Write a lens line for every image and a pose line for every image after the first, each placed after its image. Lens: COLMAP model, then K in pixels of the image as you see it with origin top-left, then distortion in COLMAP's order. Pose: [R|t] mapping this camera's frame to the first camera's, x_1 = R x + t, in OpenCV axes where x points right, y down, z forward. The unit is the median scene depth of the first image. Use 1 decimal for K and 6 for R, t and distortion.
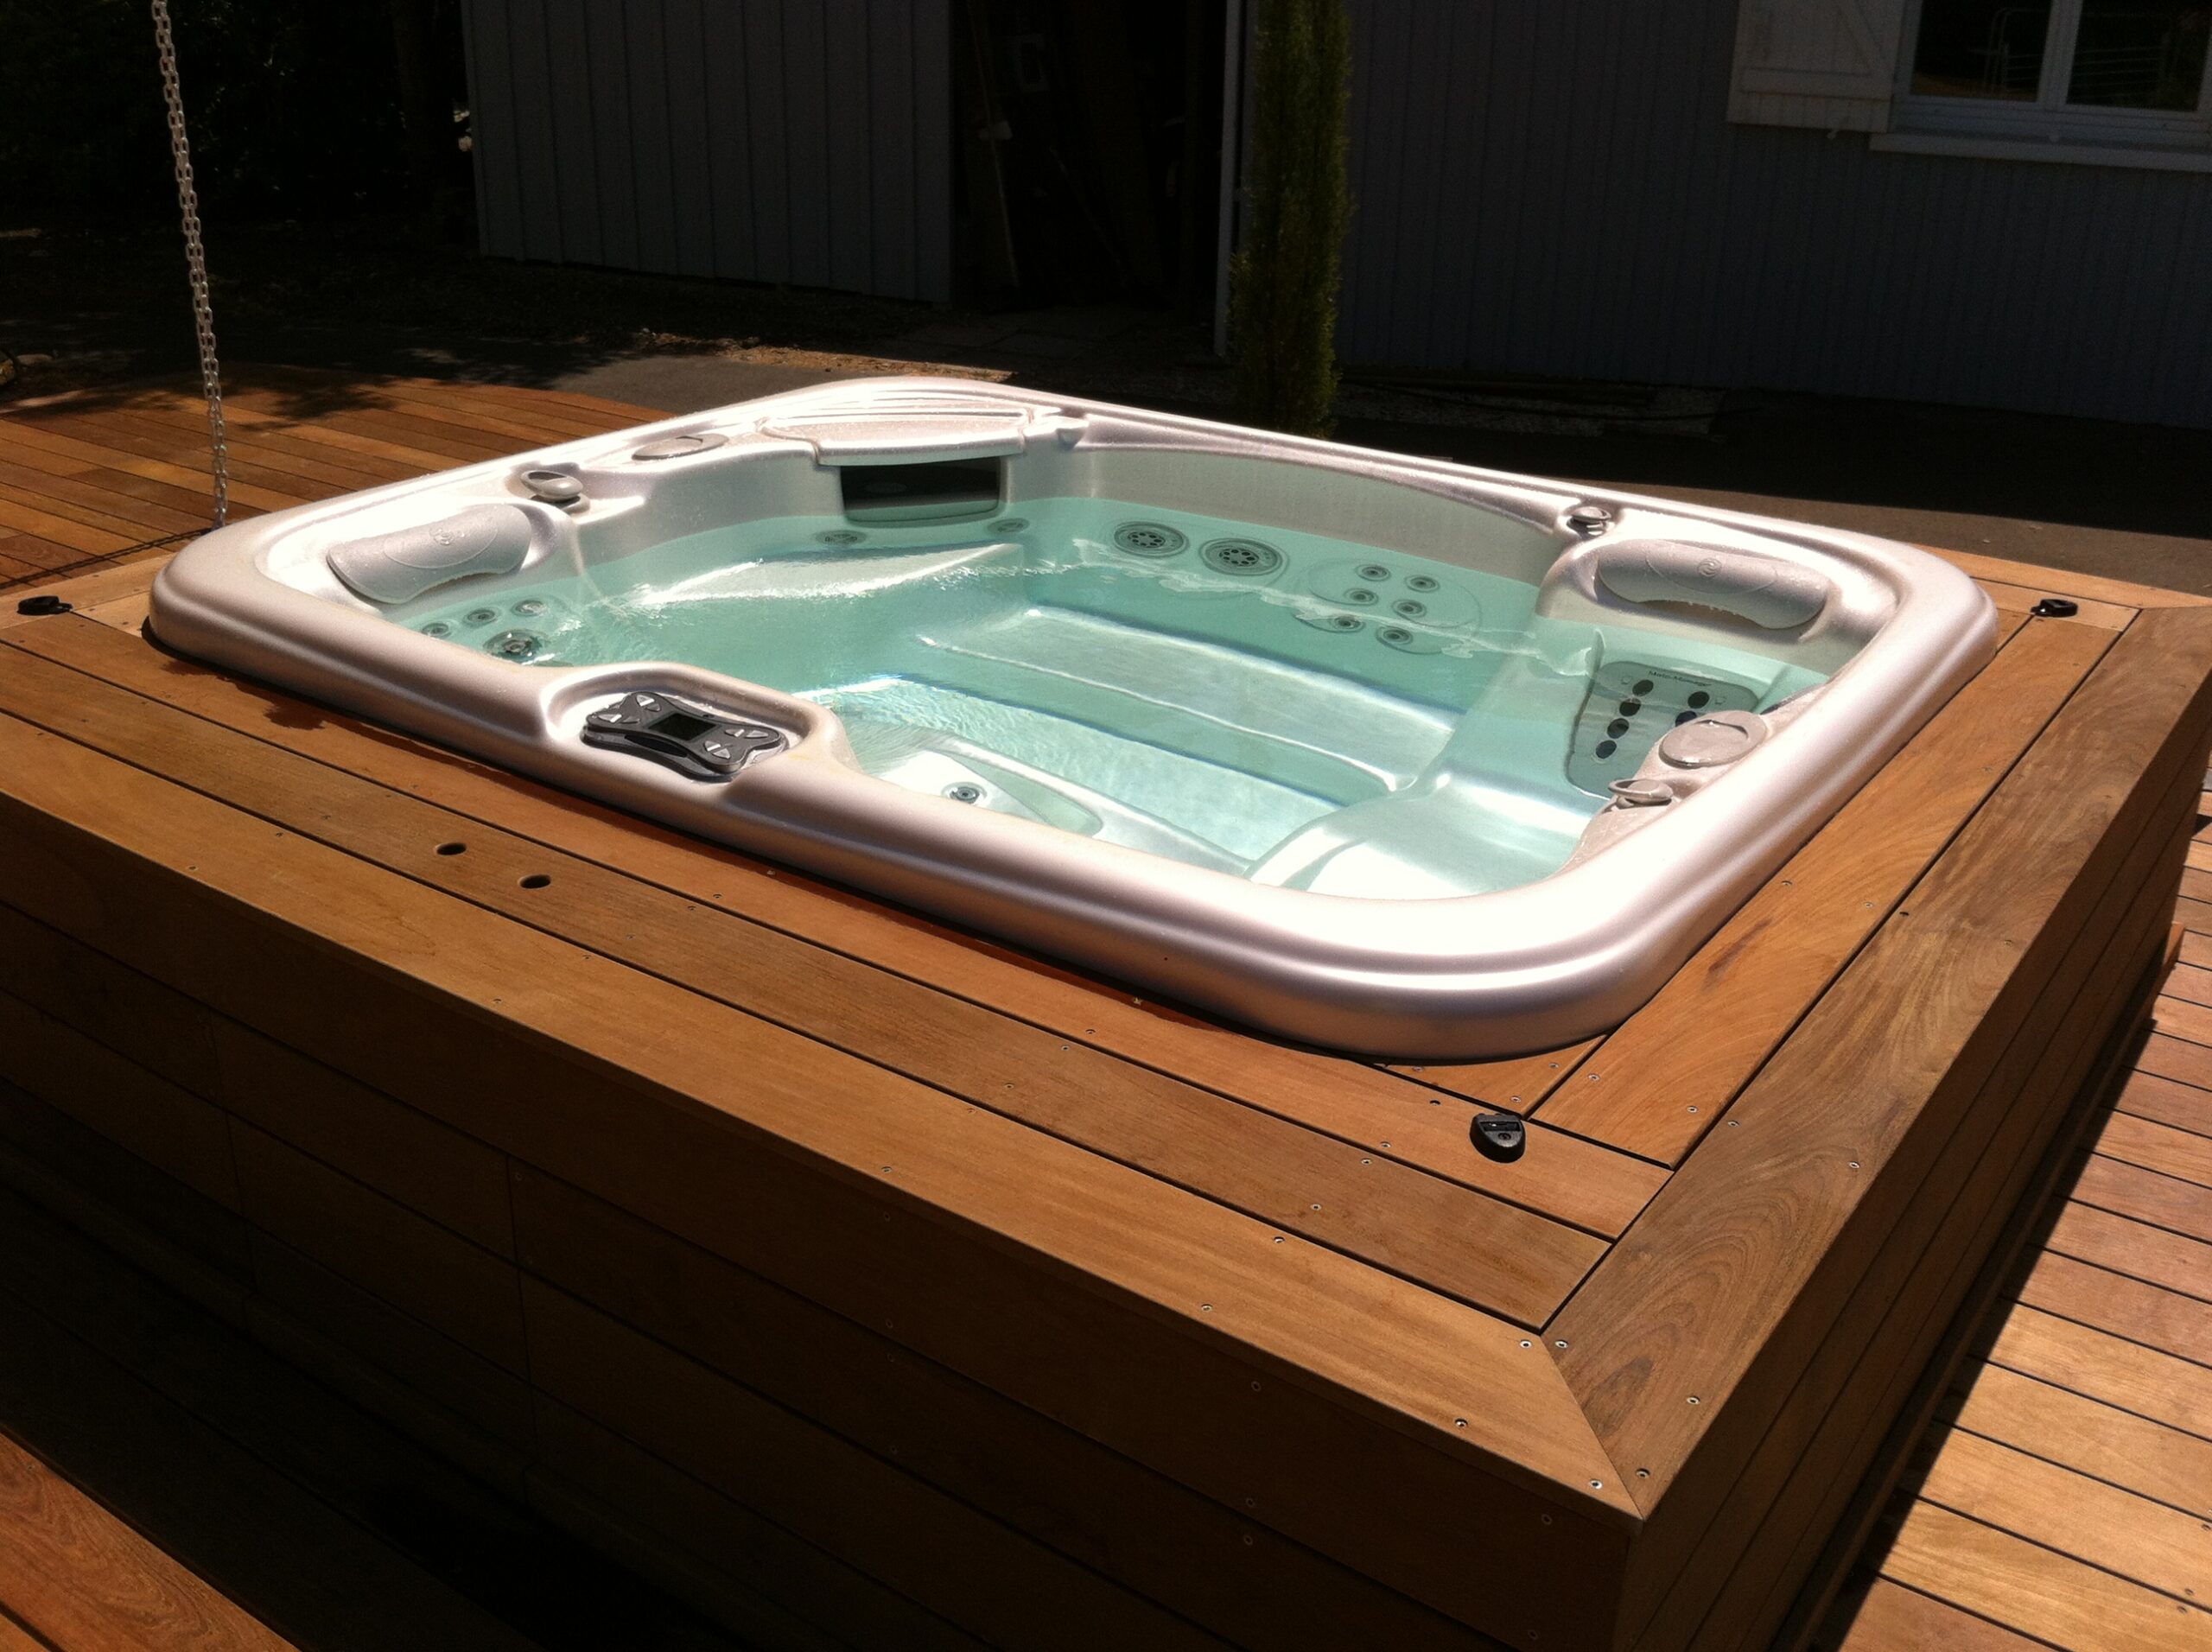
lens RADIAL K [[2197.0, 0, 1106.0], [0, 2197.0, 826.0], [0, 0, 1]] dist [-0.053825, -0.002687]
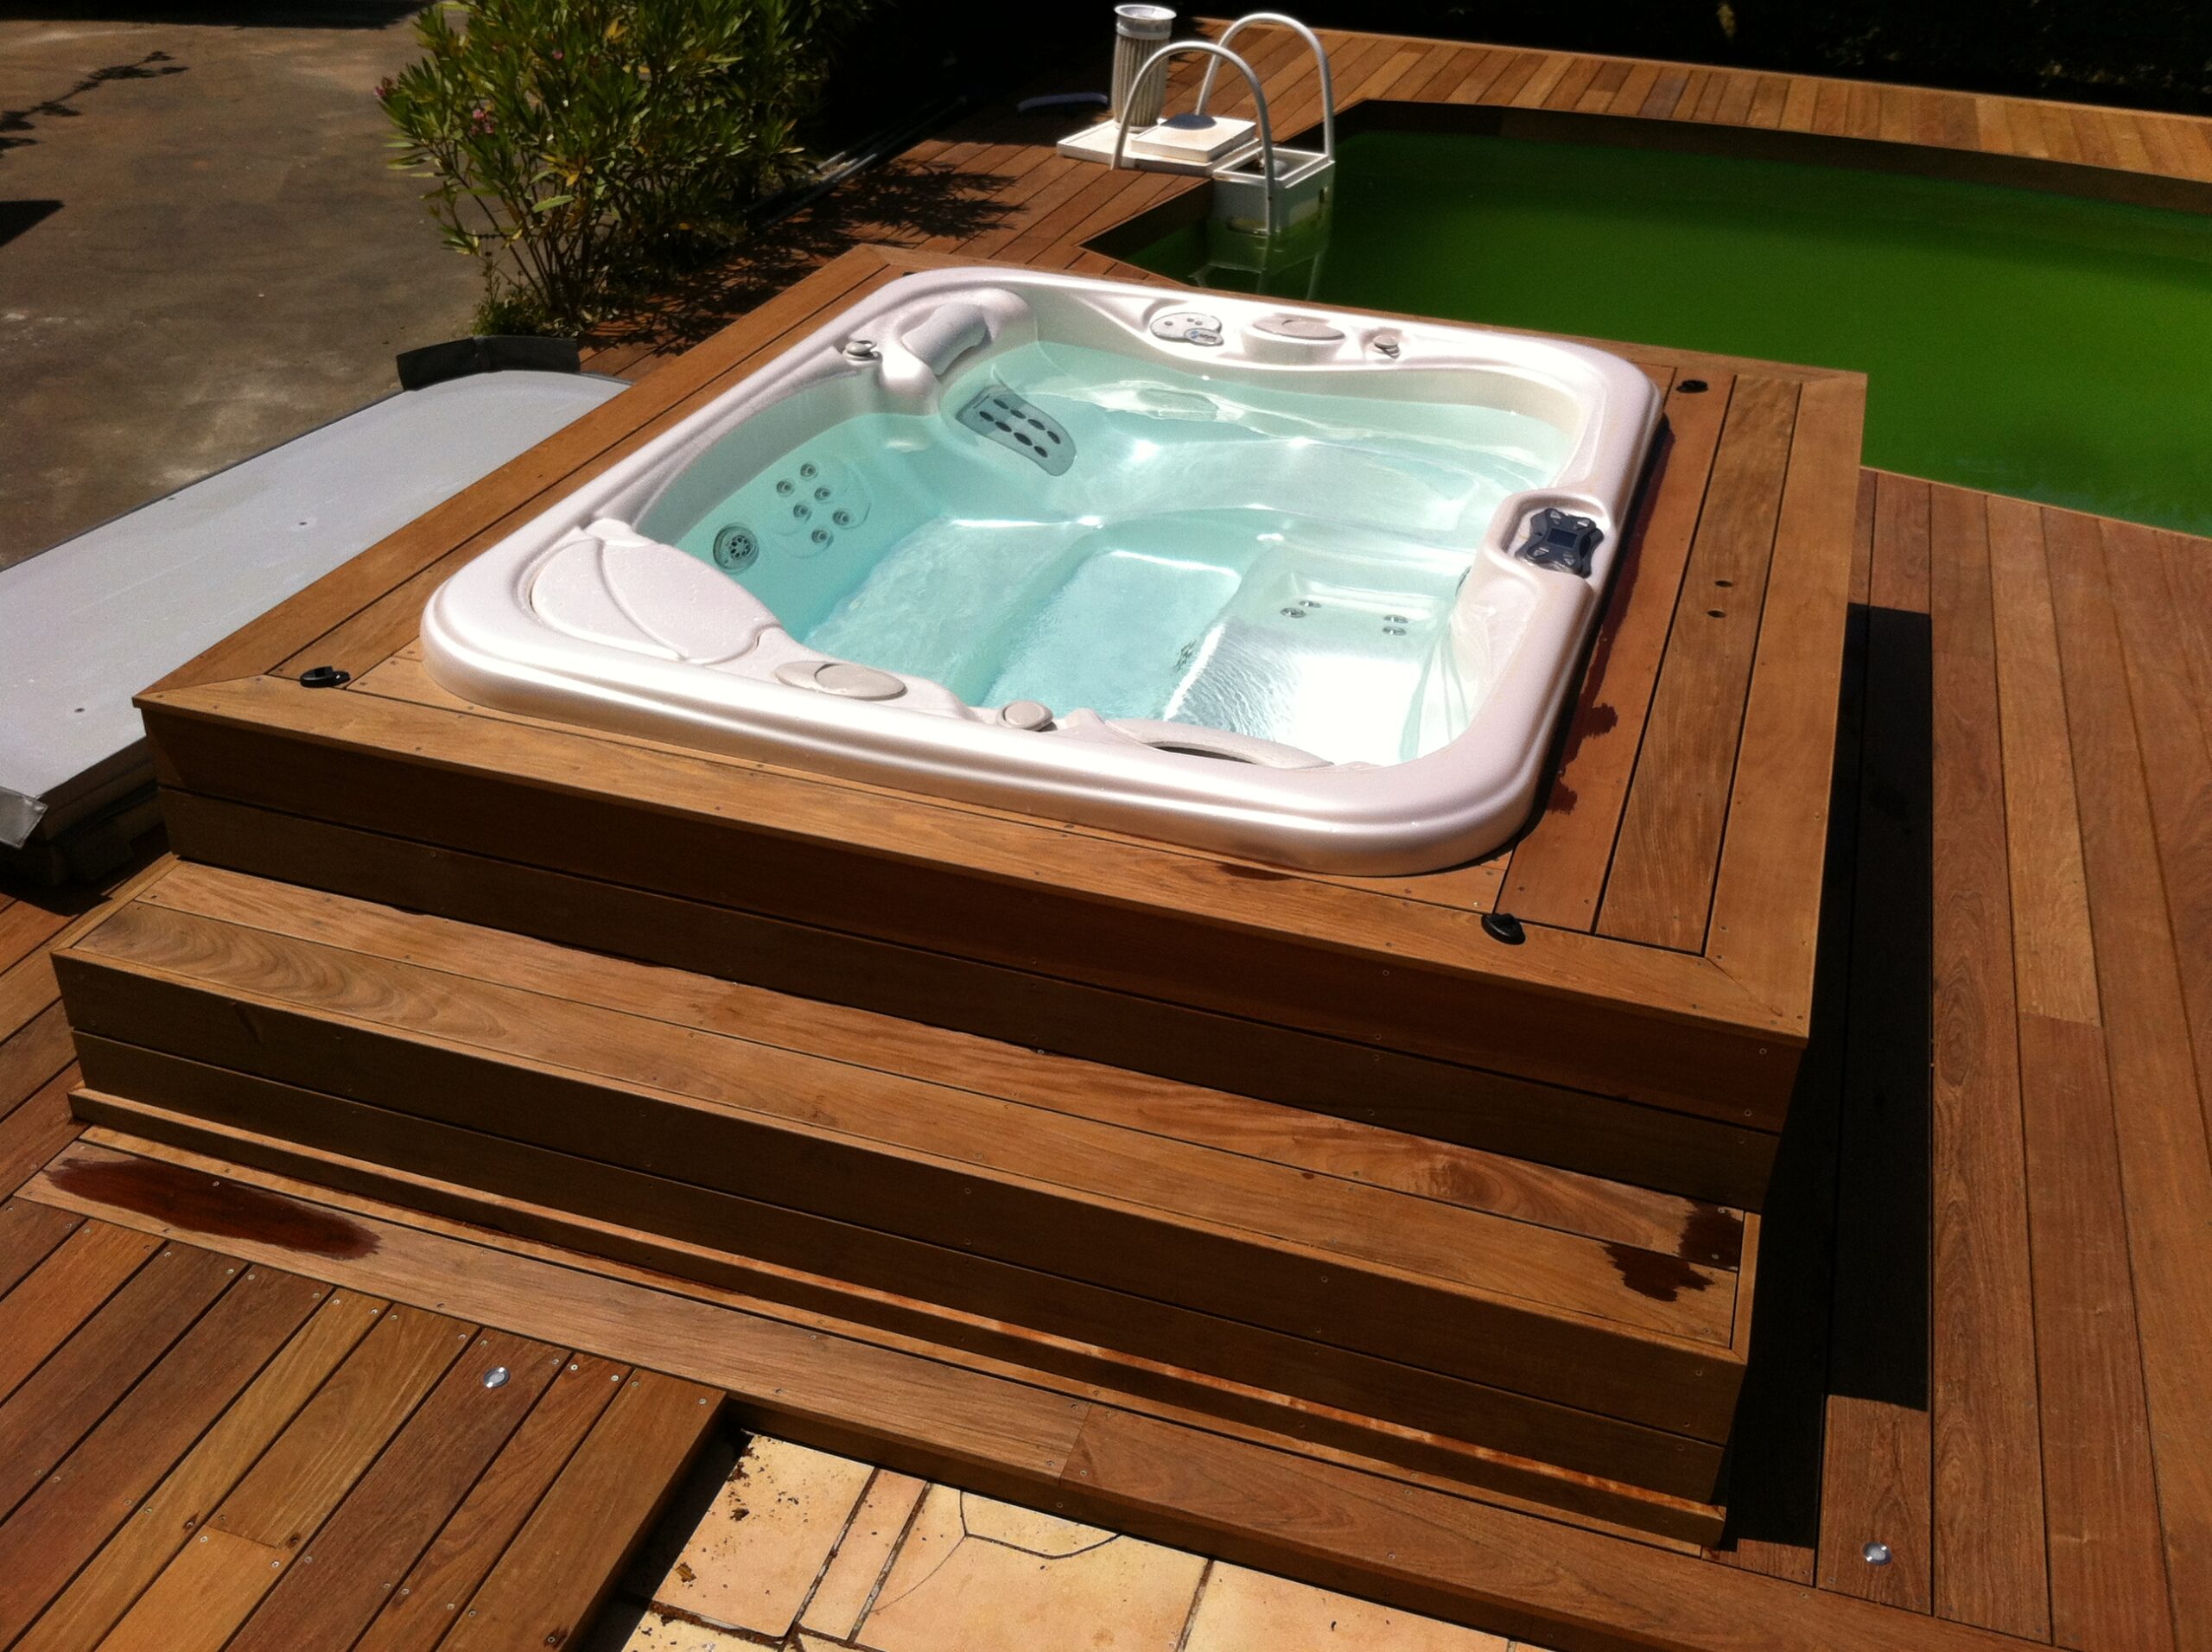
lens RADIAL K [[2197.0, 0, 1106.0], [0, 2197.0, 826.0], [0, 0, 1]] dist [-0.053825, -0.002687]
pose [[-0.290392, -0.511947, 0.808445, -1.192765], [0.355227, 0.726807, 0.587847, -0.751775], [-0.888530, 0.457888, -0.029202, 1.180768]]
